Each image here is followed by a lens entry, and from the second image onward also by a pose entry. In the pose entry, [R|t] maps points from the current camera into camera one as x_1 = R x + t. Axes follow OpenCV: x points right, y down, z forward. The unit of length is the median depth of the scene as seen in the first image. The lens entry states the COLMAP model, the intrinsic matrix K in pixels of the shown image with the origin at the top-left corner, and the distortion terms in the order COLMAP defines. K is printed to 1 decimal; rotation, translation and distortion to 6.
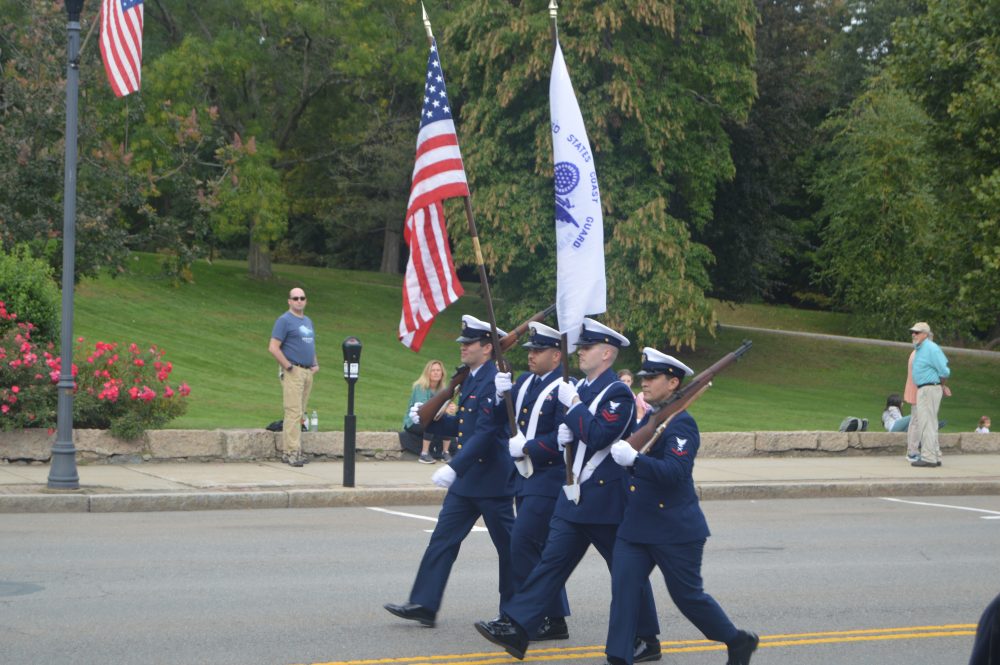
lens RADIAL K [[2366.8, 0, 507.7], [0, 2366.8, 347.3], [0, 0, 1]] dist [0.003791, -0.074660]
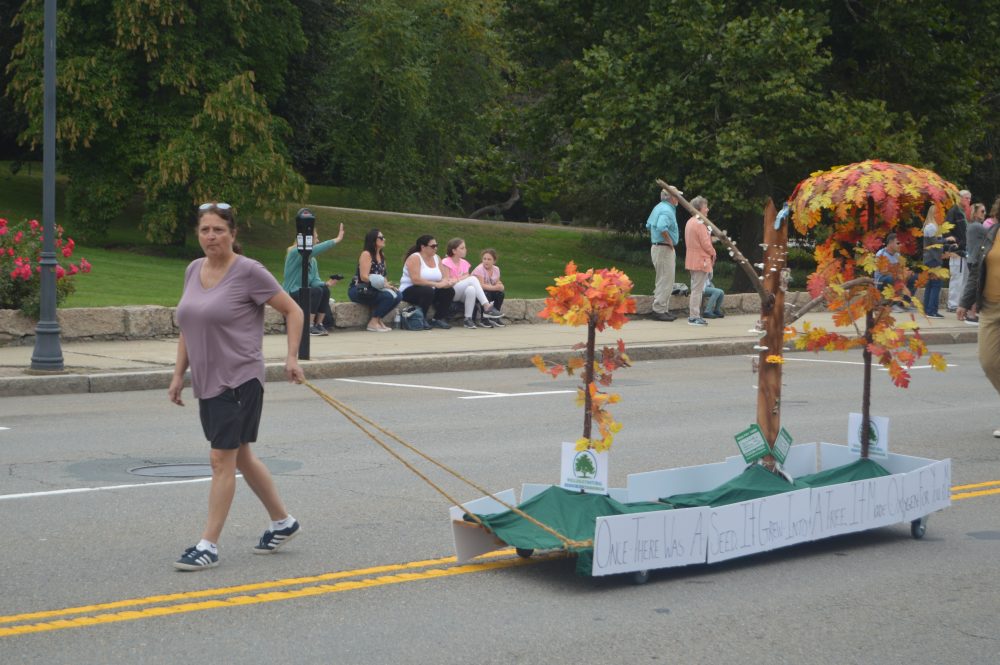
lens RADIAL K [[2366.8, 0, 507.7], [0, 2366.8, 347.3], [0, 0, 1]] dist [0.003791, -0.074660]
pose [[0.962765, -0.030516, 0.268613, -0.101277], [0.016344, 0.998361, 0.054840, 0.000190], [-0.269846, -0.048407, 0.961686, 0.006832]]
